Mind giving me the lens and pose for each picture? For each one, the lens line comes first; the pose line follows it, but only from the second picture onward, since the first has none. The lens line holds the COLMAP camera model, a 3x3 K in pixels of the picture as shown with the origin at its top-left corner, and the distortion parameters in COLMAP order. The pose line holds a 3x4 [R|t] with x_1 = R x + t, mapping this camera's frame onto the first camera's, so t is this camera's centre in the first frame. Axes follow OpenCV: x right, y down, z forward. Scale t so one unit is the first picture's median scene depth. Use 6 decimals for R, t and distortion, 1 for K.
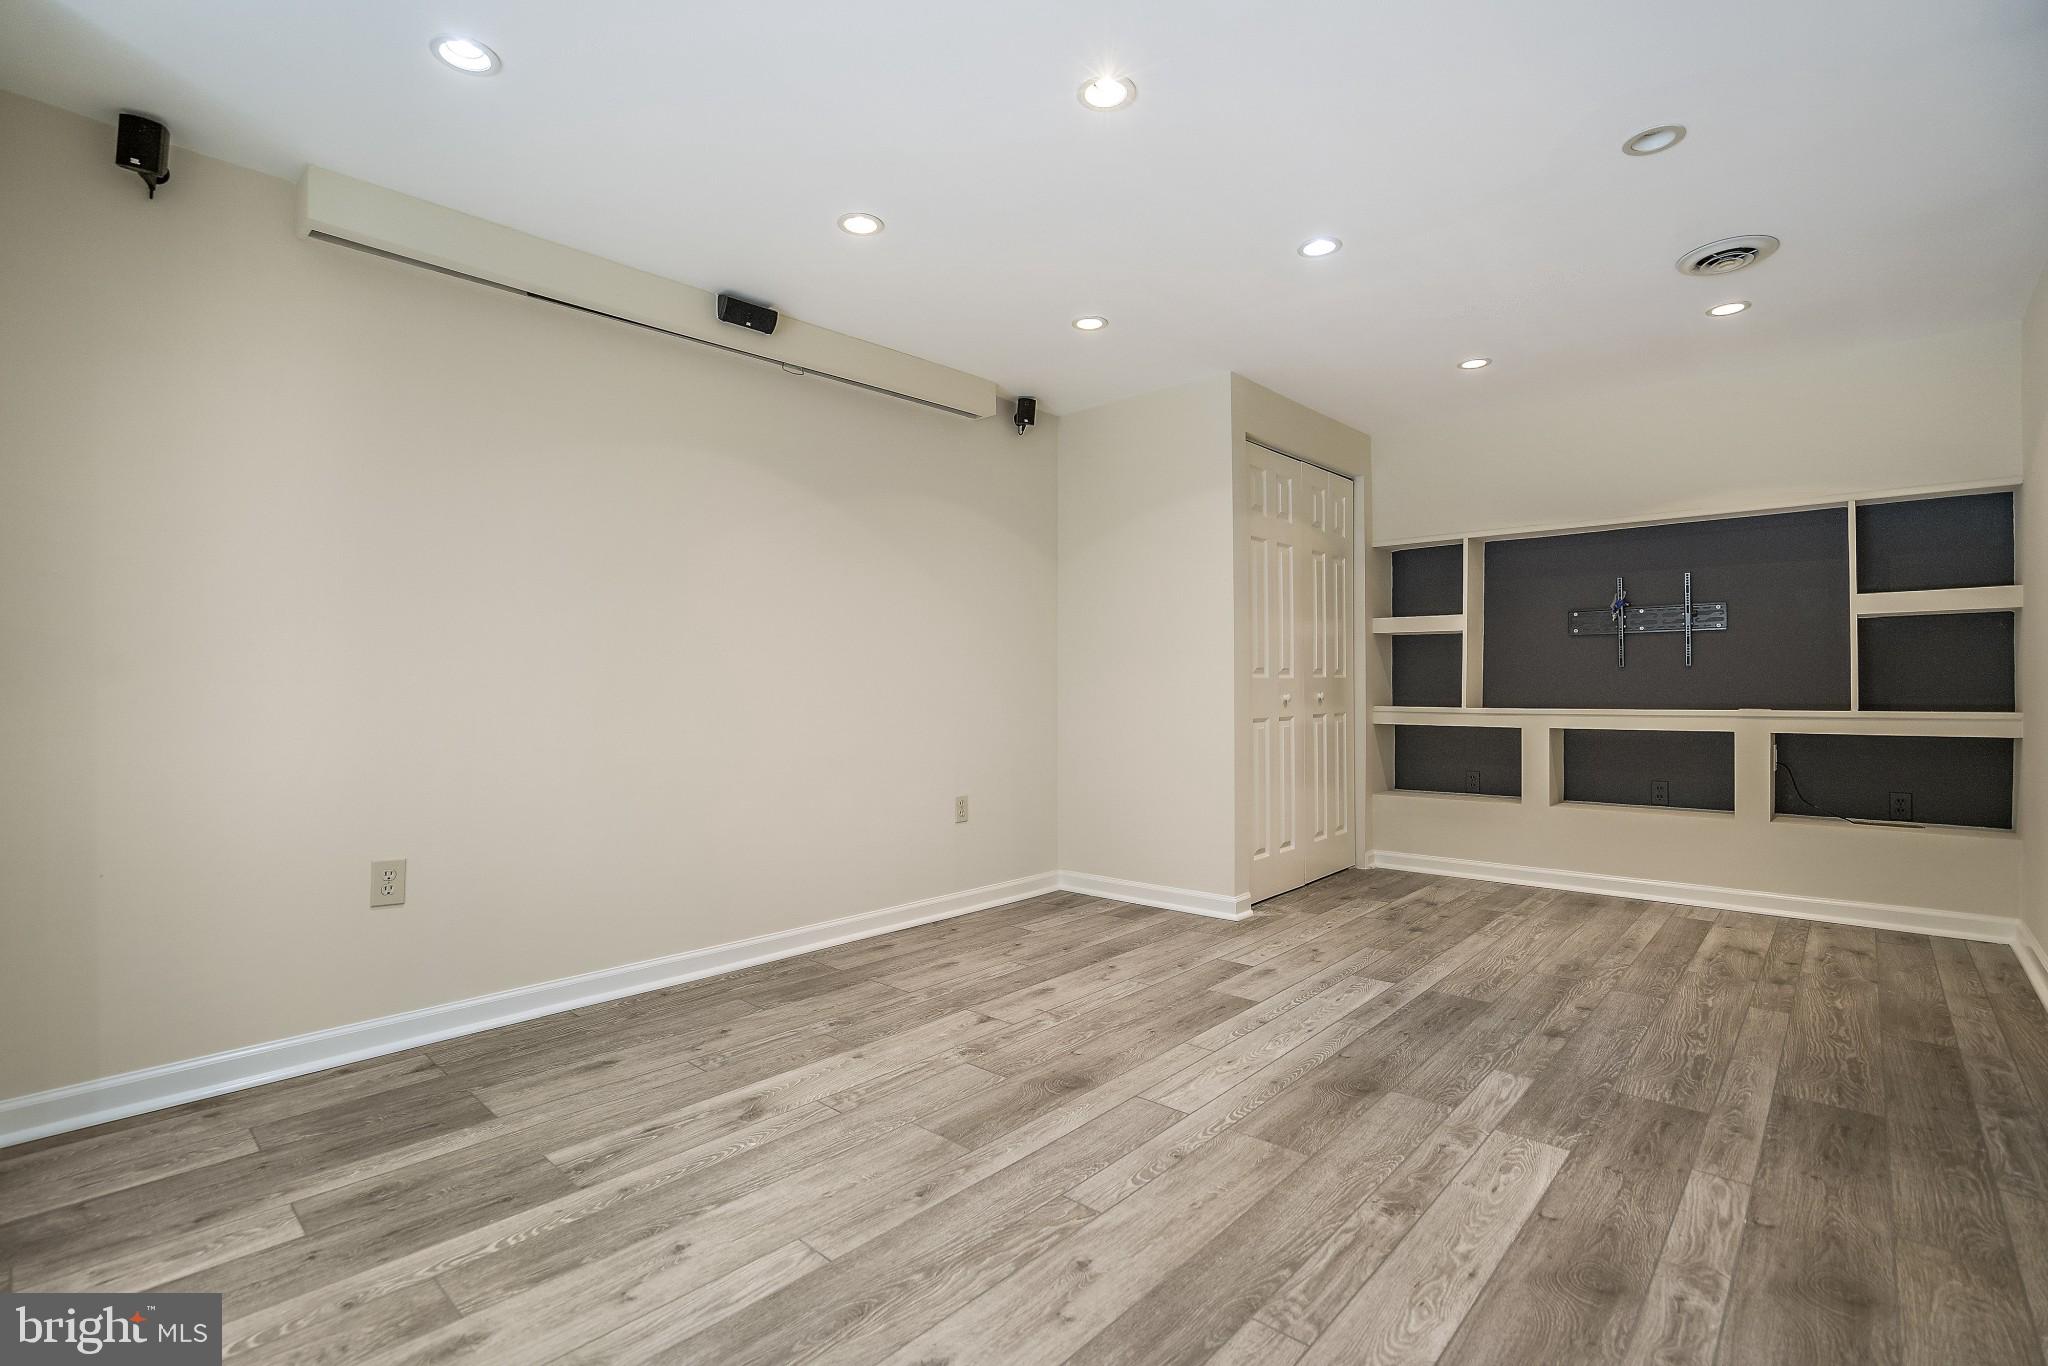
lens RADIAL K [[951.5, 0, 1027.7], [0, 951.5, 681.9], [0, 0, 1]] dist [-0.031811, 0.003239]
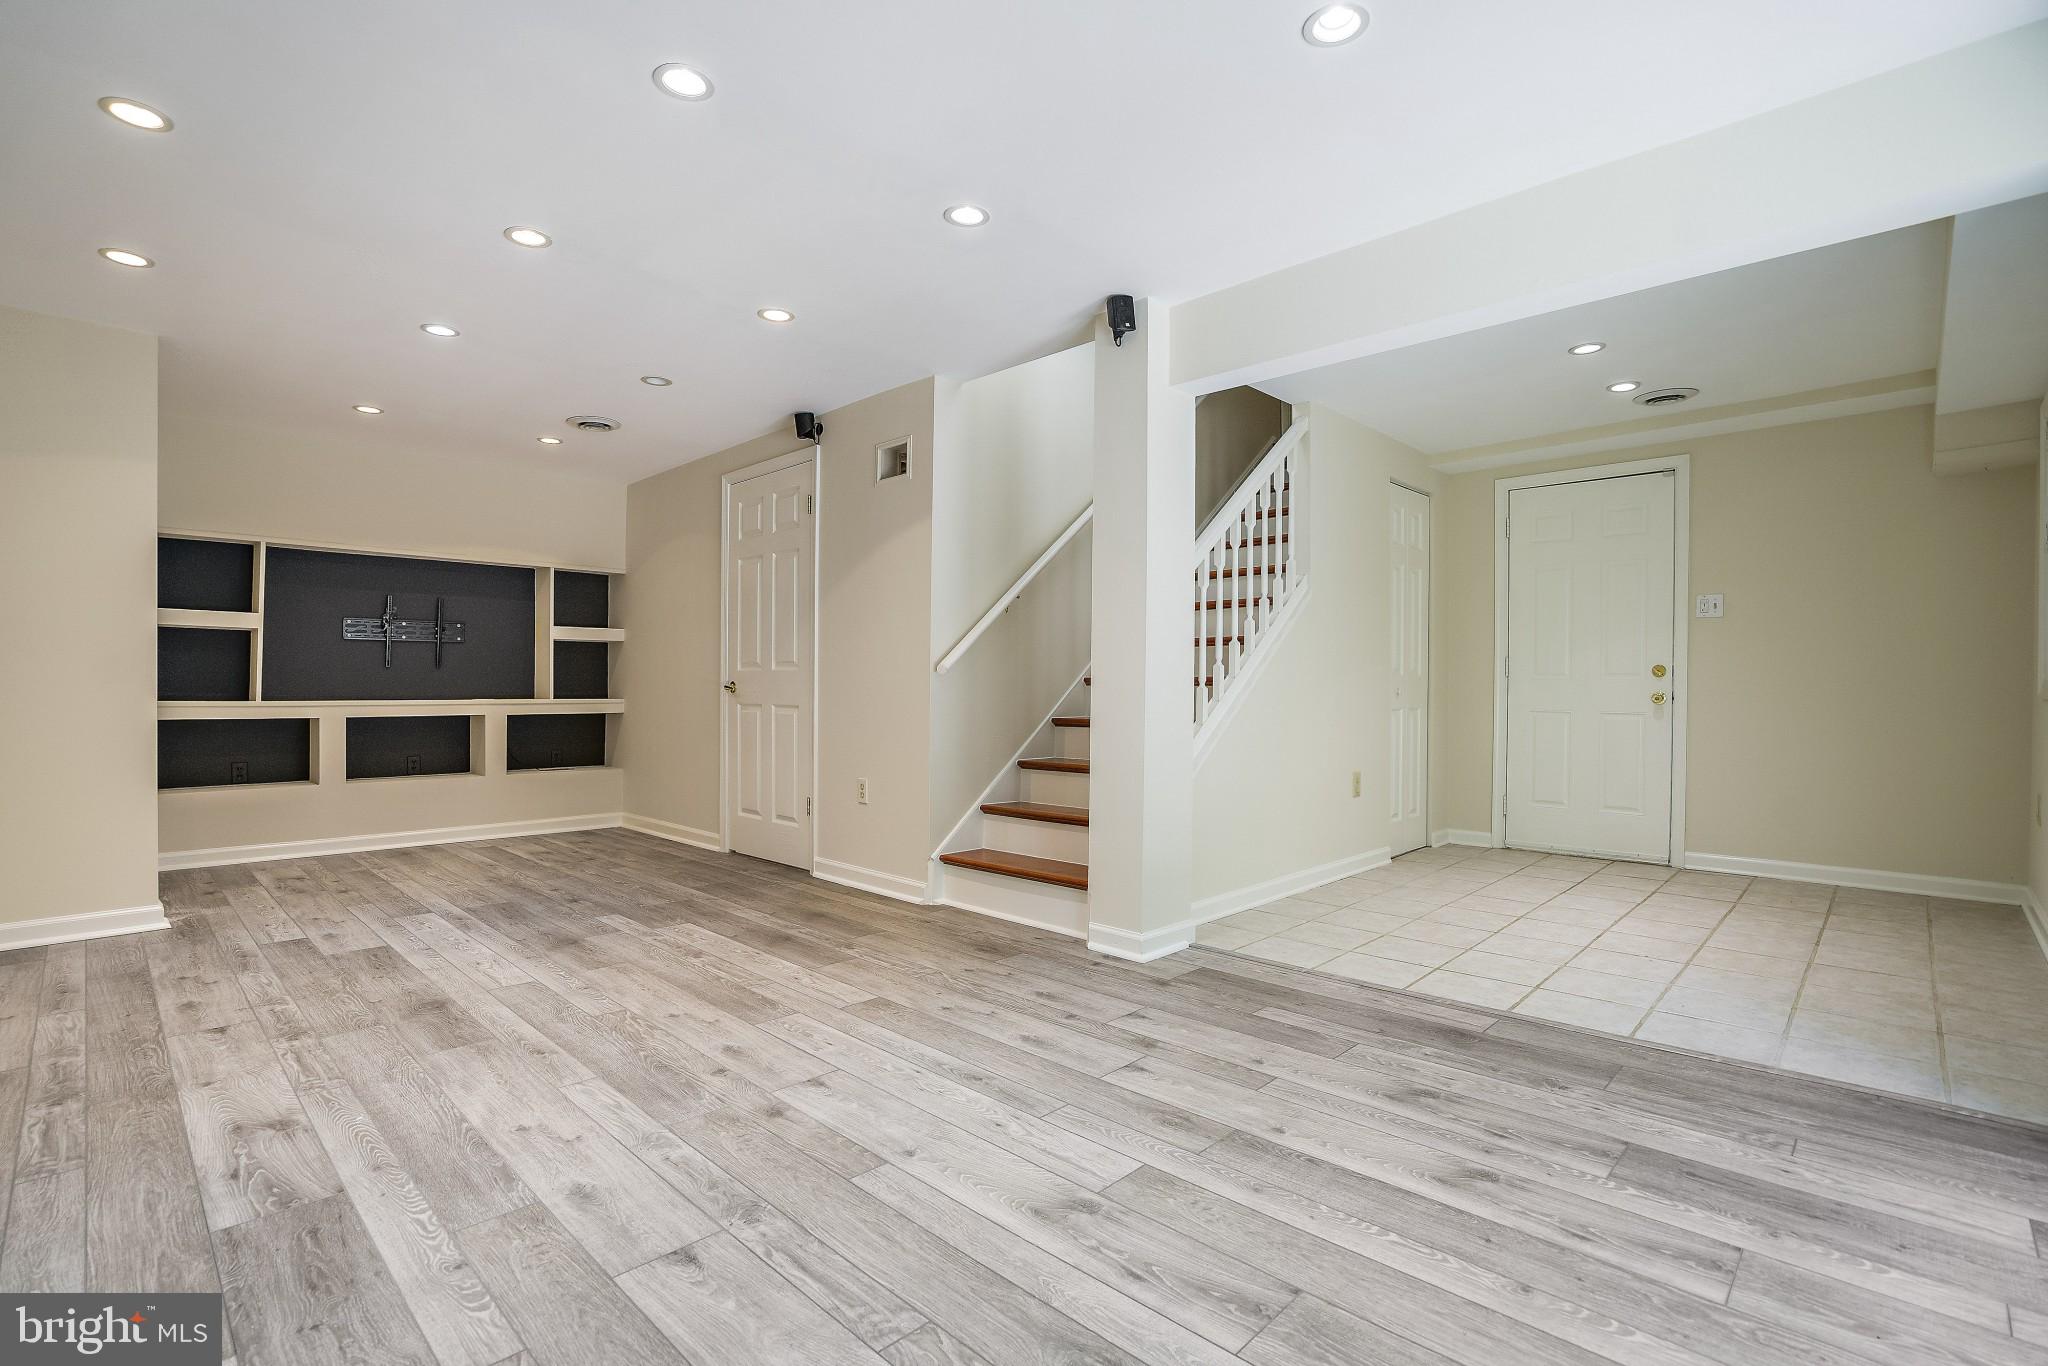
lens RADIAL K [[916.7, 0, 1022.8], [0, 916.7, 690.5], [0, 0, 1]] dist [-0.002677, -0.000610]
pose [[0.032739, 0.003445, 0.999458, -1.008022], [-0.008244, 0.999961, -0.003177, 0.022045], [-0.999430, -0.008135, 0.032766, 0.206516]]
